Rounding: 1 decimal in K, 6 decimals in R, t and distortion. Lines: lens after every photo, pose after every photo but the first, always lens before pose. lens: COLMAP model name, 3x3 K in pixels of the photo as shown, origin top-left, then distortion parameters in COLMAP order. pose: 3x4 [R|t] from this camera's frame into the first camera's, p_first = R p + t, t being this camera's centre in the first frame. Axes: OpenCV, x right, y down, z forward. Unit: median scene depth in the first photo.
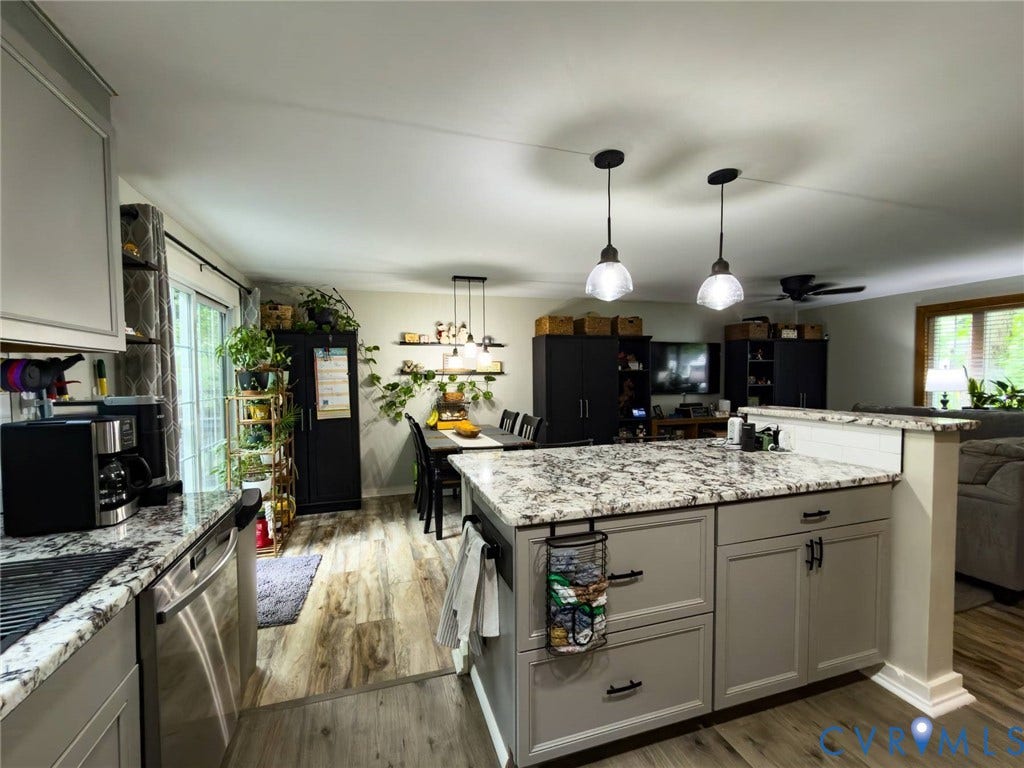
lens RADIAL K [[446.4, 0, 512.0], [0, 446.4, 384.0], [0, 0, 1]] dist [0.000171, 0.000032]
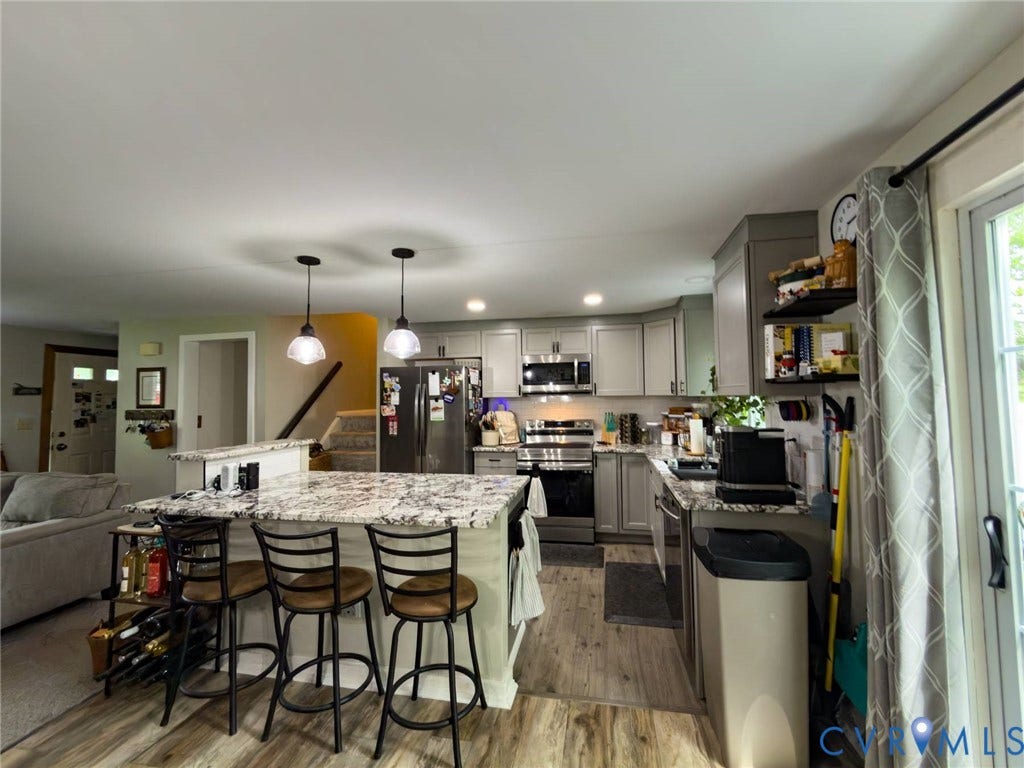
lens RADIAL K [[446.4, 0, 512.0], [0, 446.4, 384.0], [0, 0, 1]] dist [0.000171, 0.000032]
pose [[-0.874158, 0.036757, 0.484248, -0.658087], [0.031264, 0.999323, -0.019417, -0.075271], [-0.484634, -0.001834, -0.874715, 1.930731]]
